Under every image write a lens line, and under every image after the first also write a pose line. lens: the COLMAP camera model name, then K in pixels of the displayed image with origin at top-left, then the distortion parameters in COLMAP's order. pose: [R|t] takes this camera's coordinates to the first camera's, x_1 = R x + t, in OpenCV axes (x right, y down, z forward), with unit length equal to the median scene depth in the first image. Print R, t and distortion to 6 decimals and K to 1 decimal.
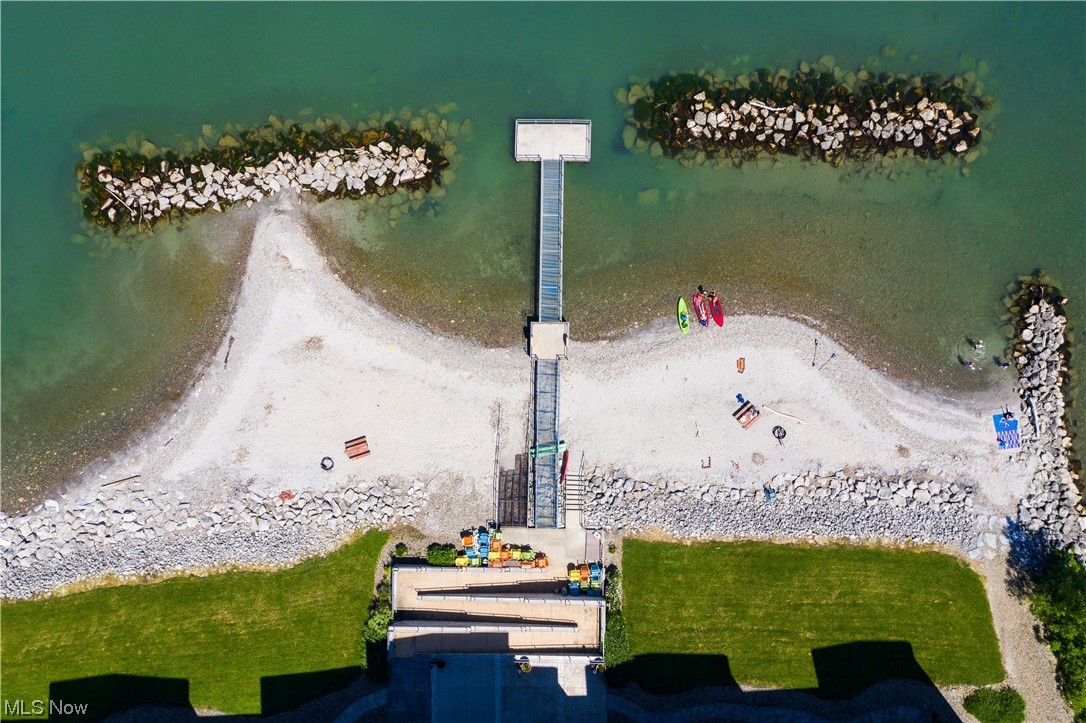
lens RADIAL K [[859.0, 0, 543.0], [0, 859.0, 361.5], [0, 0, 1]] dist [-0.008331, -0.005741]
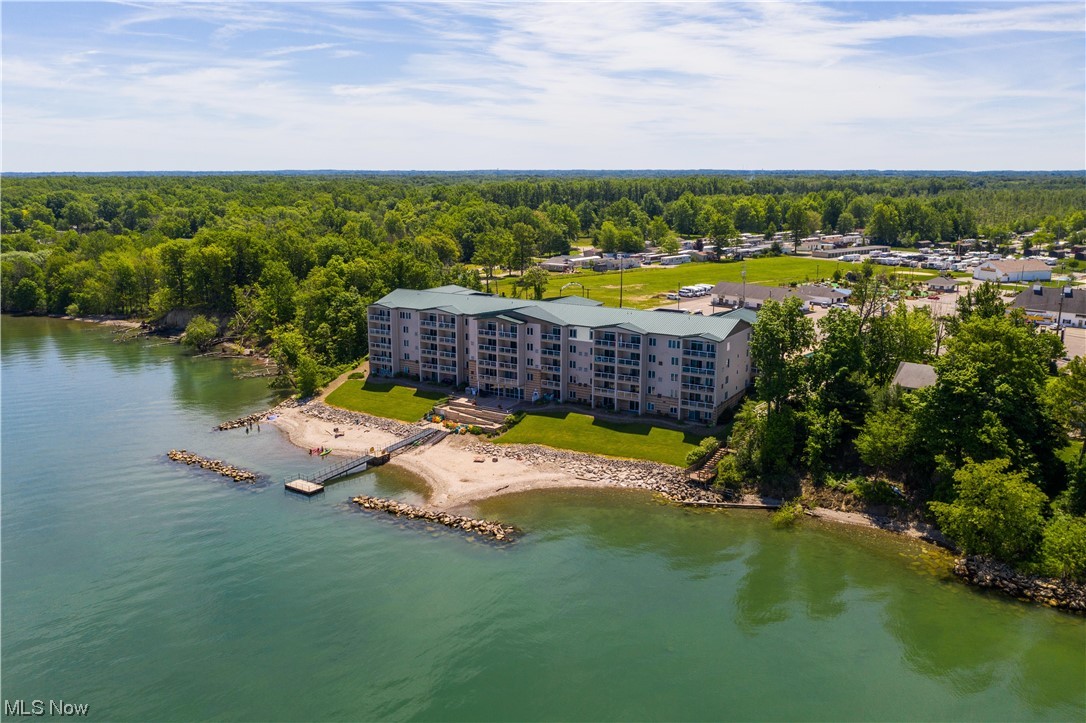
lens RADIAL K [[859.0, 0, 543.0], [0, 859.0, 361.5], [0, 0, 1]] dist [-0.008331, -0.005741]
pose [[-0.828187, -0.092605, 0.552748, -1.512779], [0.559871, -0.181557, 0.808444, -1.497365], [0.025489, 0.979010, 0.202210, 0.341246]]
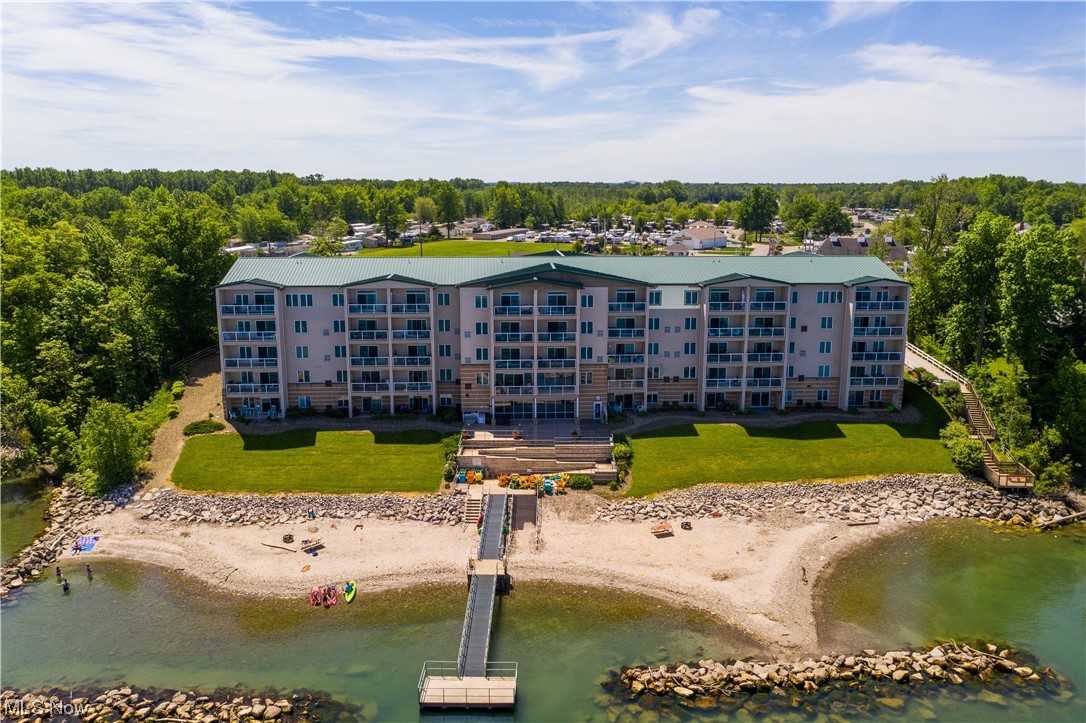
lens RADIAL K [[859.0, 0, 543.0], [0, 859.0, 361.5], [0, 0, 1]] dist [-0.008331, -0.005741]
pose [[-0.999648, 0.026537, -0.000212, -0.065240], [-0.005591, -0.202798, 0.979205, -0.973261], [0.025942, 0.978861, 0.202875, 0.551234]]
